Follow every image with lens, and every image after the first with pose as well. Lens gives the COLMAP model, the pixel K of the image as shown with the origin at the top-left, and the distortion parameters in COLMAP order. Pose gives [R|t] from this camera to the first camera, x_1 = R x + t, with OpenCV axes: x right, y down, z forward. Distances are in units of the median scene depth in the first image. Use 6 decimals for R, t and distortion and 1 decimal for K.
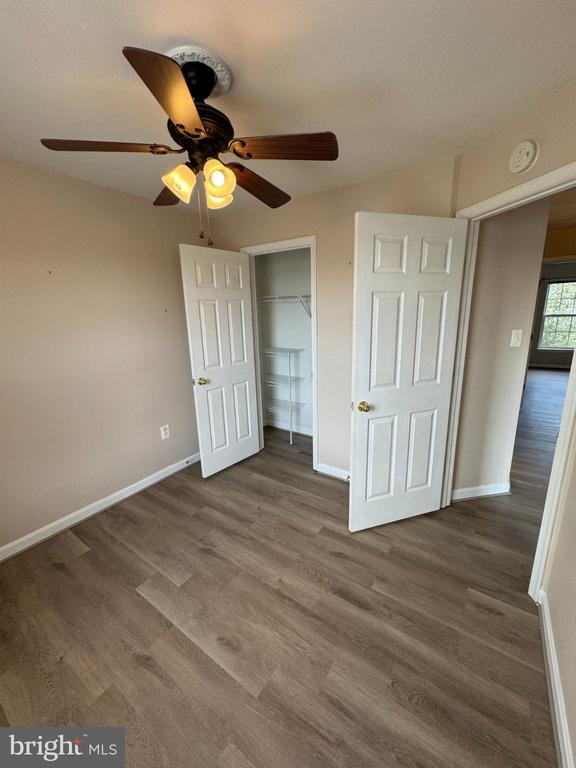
lens RADIAL K [[310.6, 0, 289.3], [0, 310.6, 384.8], [0, 0, 1]] dist [0.009522, -0.001398]
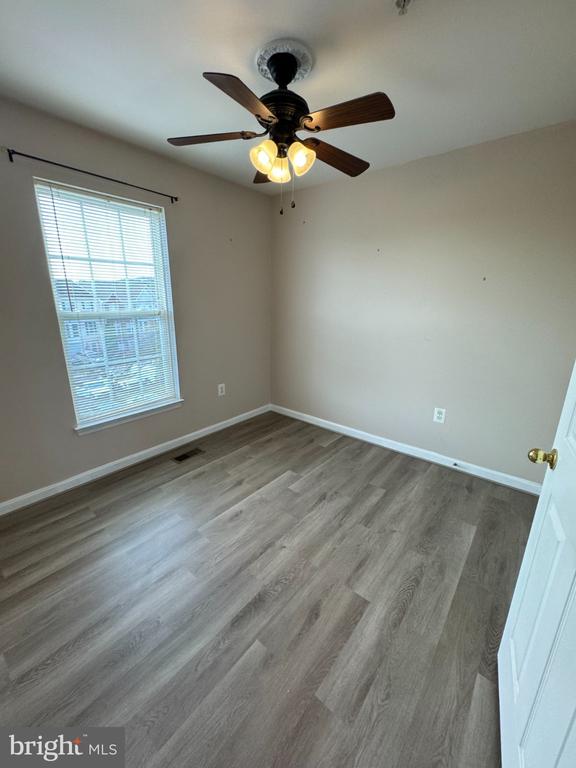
lens RADIAL K [[310.6, 0, 288.6], [0, 310.6, 383.2], [0, 0, 1]] dist [0.009522, -0.001398]
pose [[-0.098287, 0.284070, -0.953752, 0.736052], [-0.239921, 0.923359, 0.299742, -0.155865], [0.965804, 0.258286, -0.022600, 0.852551]]
